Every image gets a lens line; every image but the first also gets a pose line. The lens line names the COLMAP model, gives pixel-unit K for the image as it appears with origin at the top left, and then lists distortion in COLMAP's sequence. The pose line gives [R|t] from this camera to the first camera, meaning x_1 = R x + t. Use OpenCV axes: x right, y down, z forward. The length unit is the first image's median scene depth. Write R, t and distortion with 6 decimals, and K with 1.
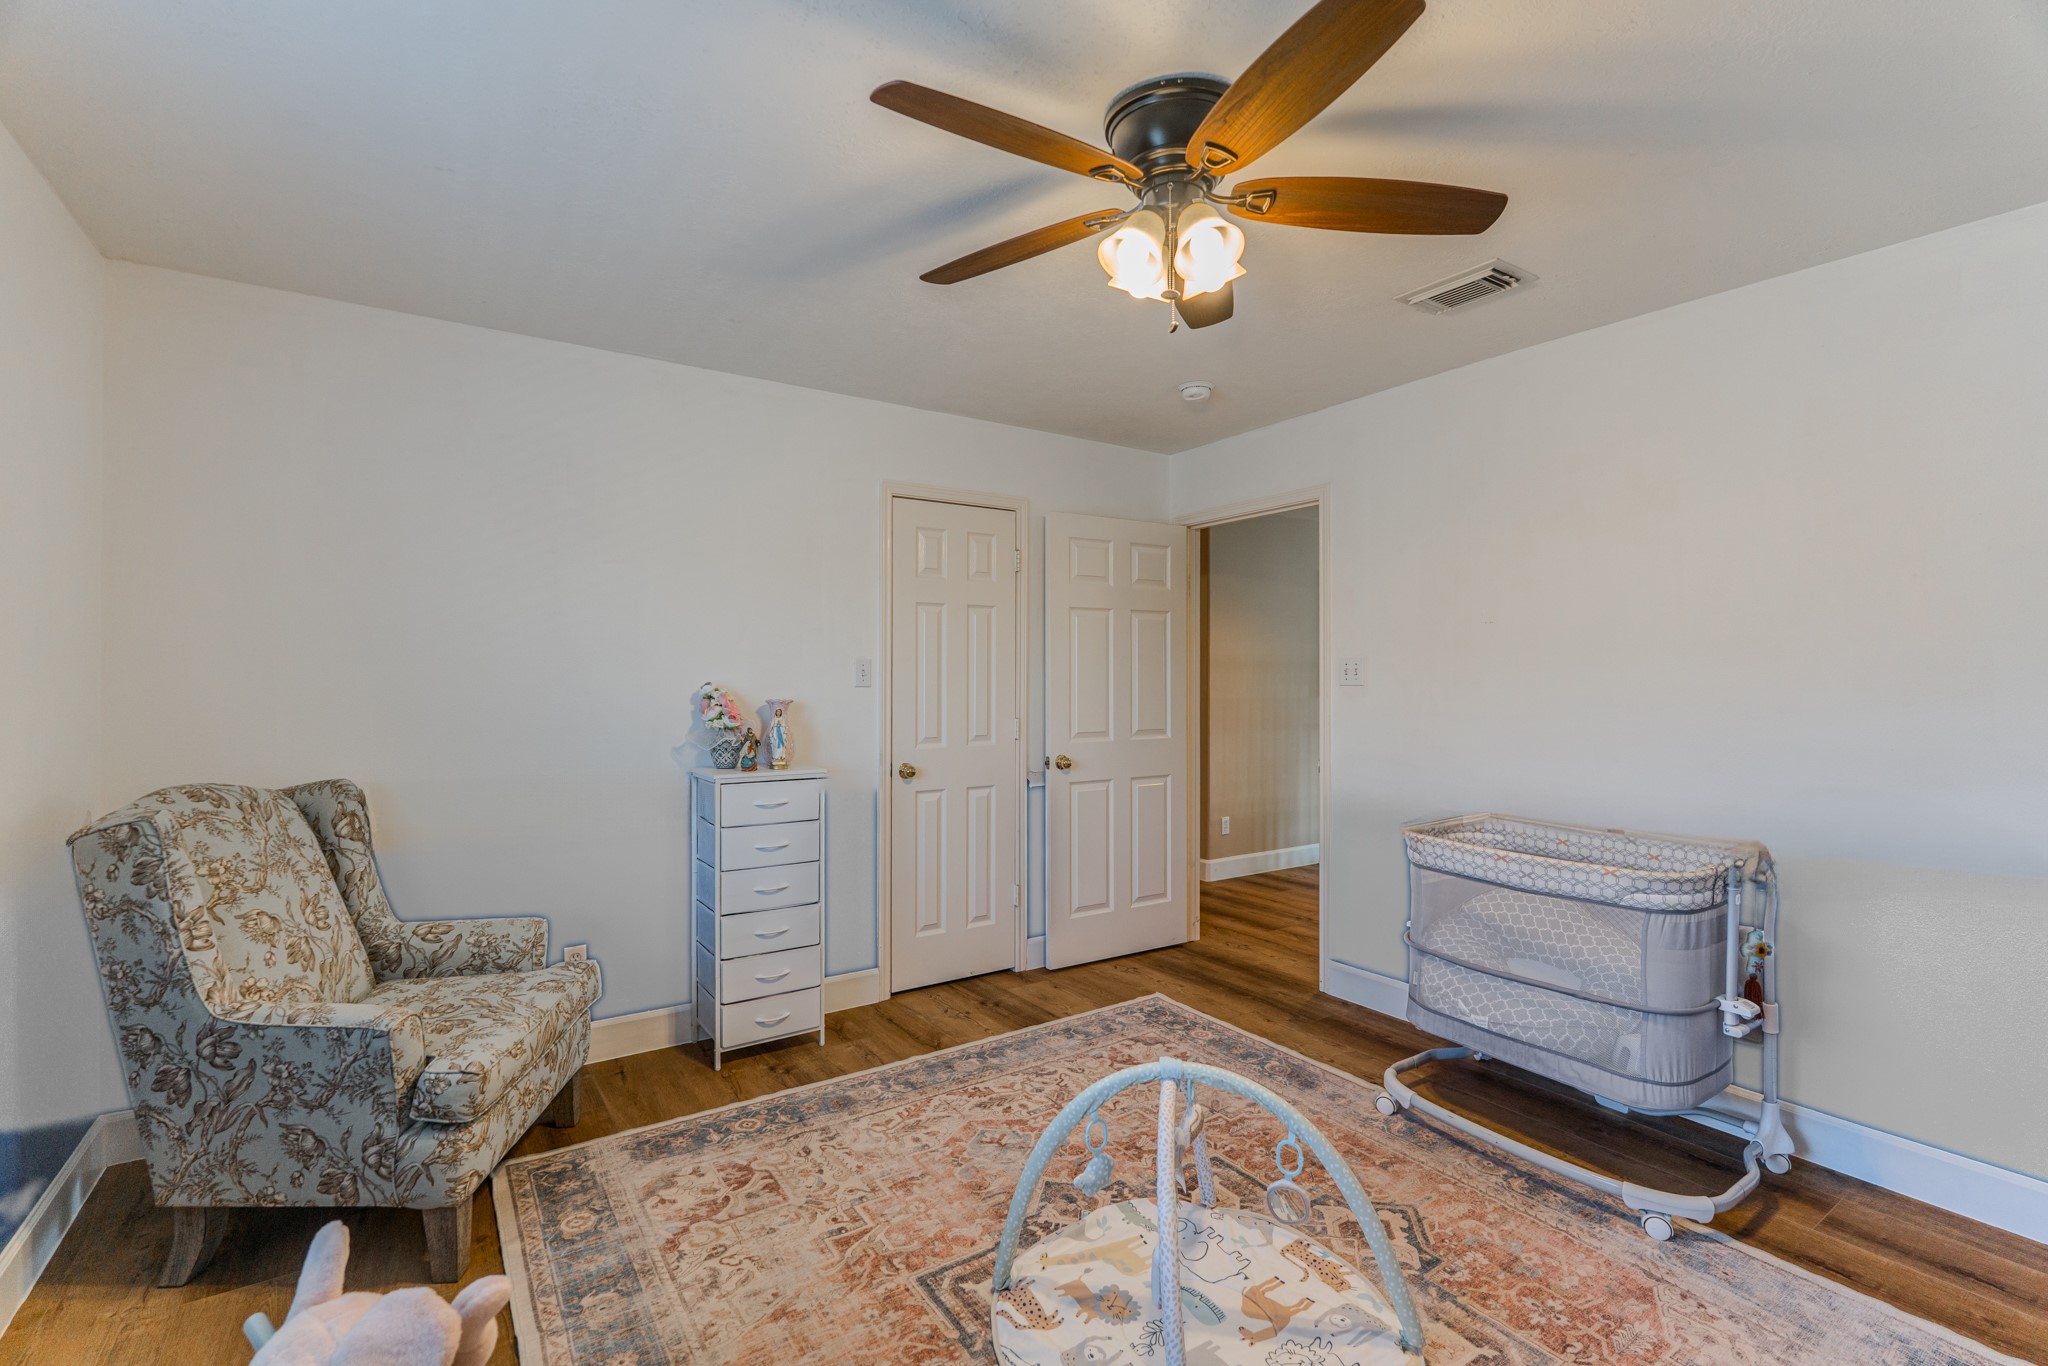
lens RADIAL K [[898.2, 0, 1021.5], [0, 898.2, 681.1], [0, 0, 1]] dist [-0.012787, 0.002858]
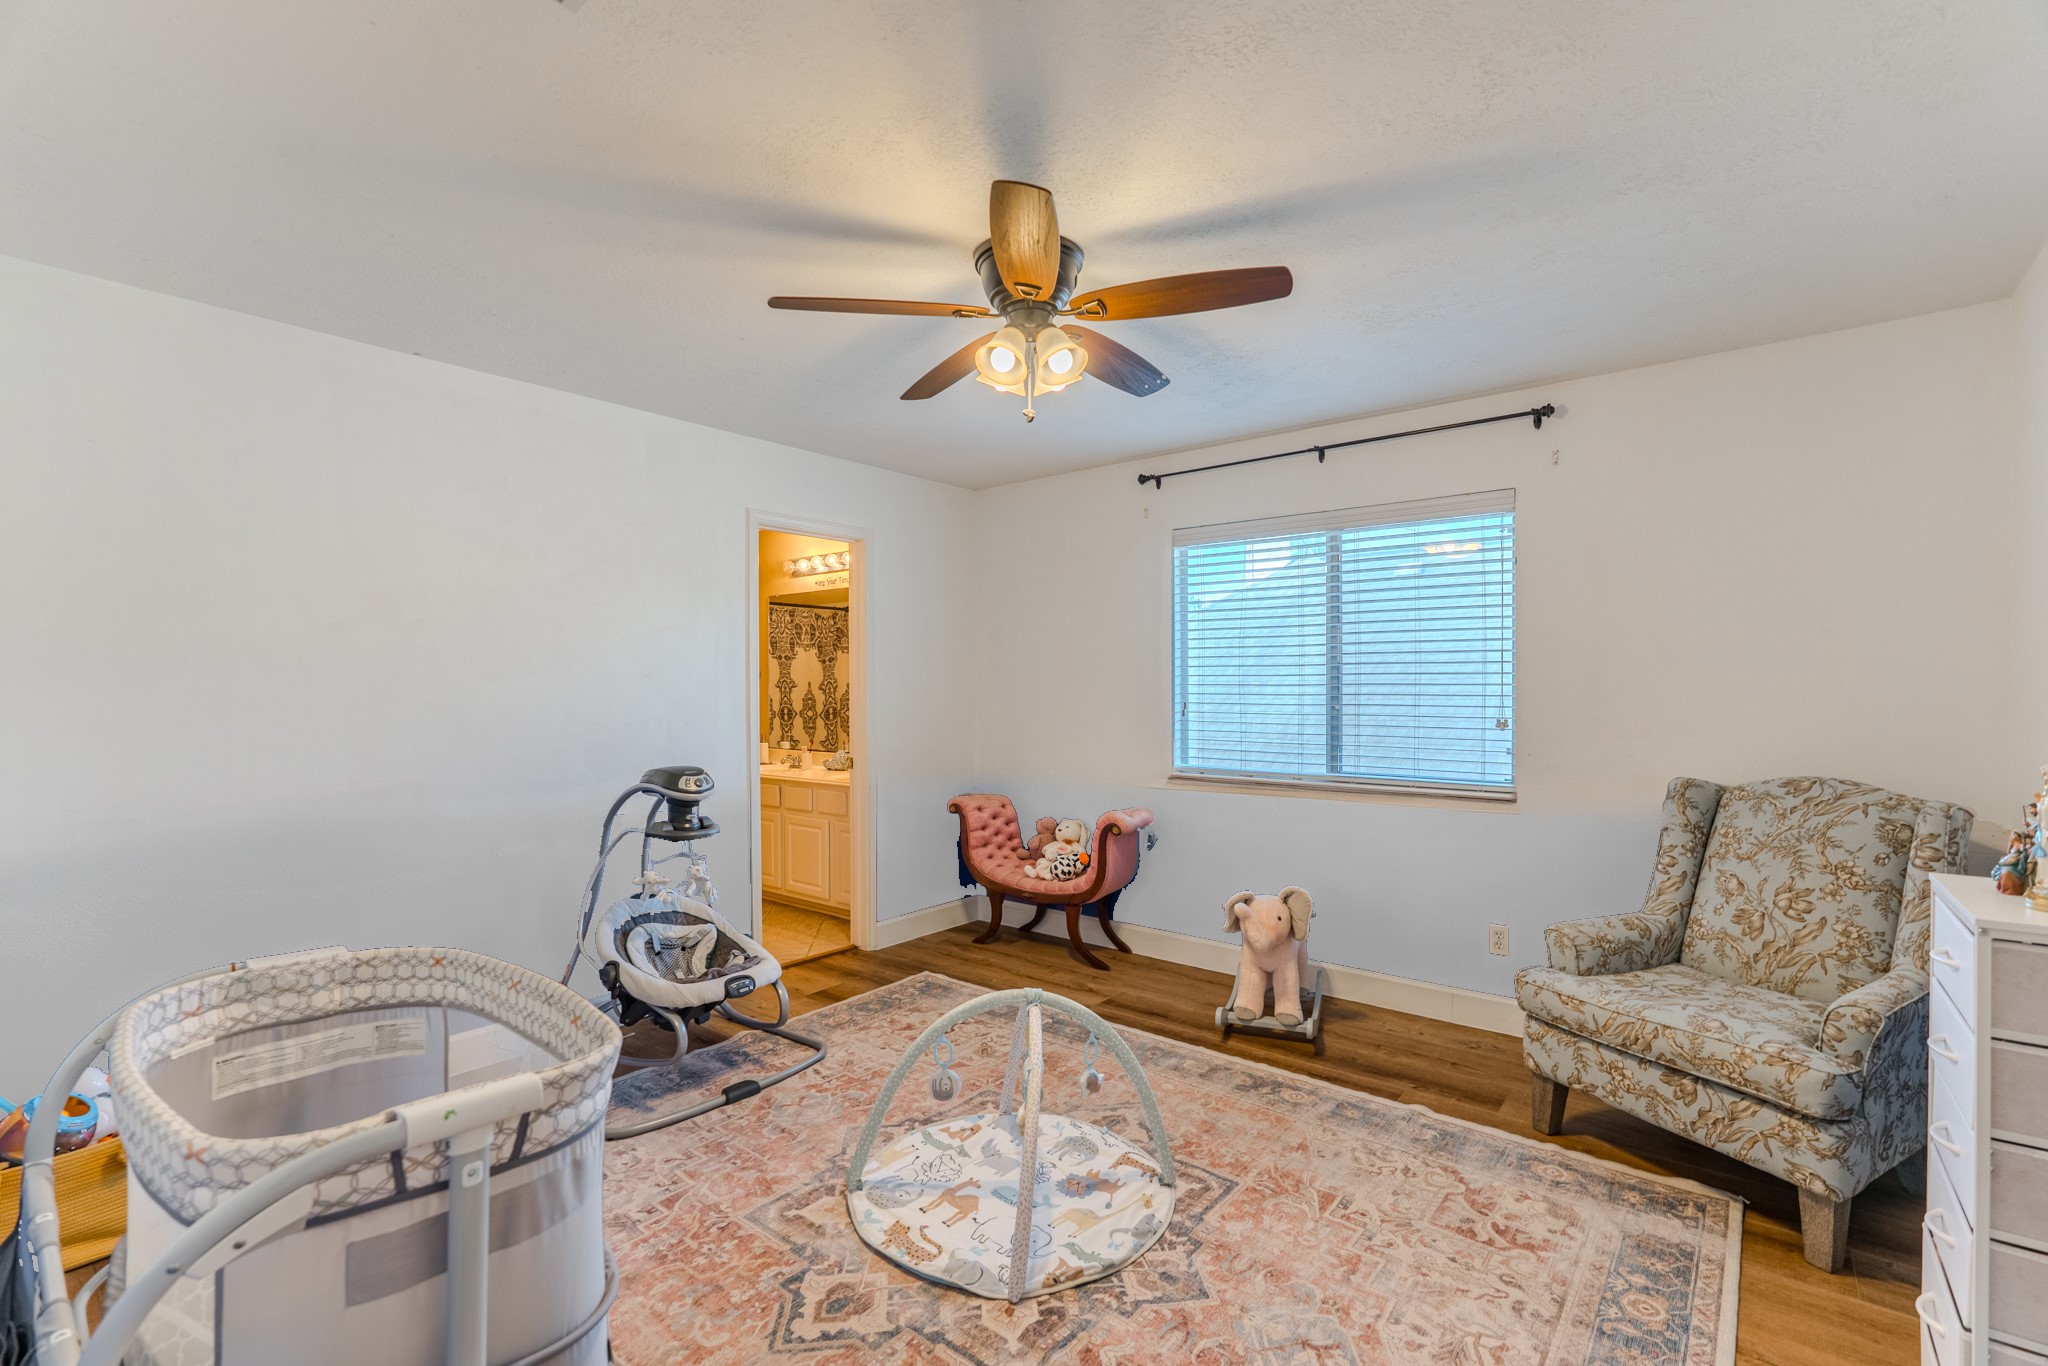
lens RADIAL K [[898.2, 0, 1023.8], [0, 898.2, 687.4], [0, 0, 1]] dist [-0.012787, 0.002858]
pose [[-0.958010, -0.000751, -0.286734, 0.482425], [-0.001053, 0.999999, 0.000901, -0.006539], [0.286733, 0.001165, -0.958010, 1.957821]]
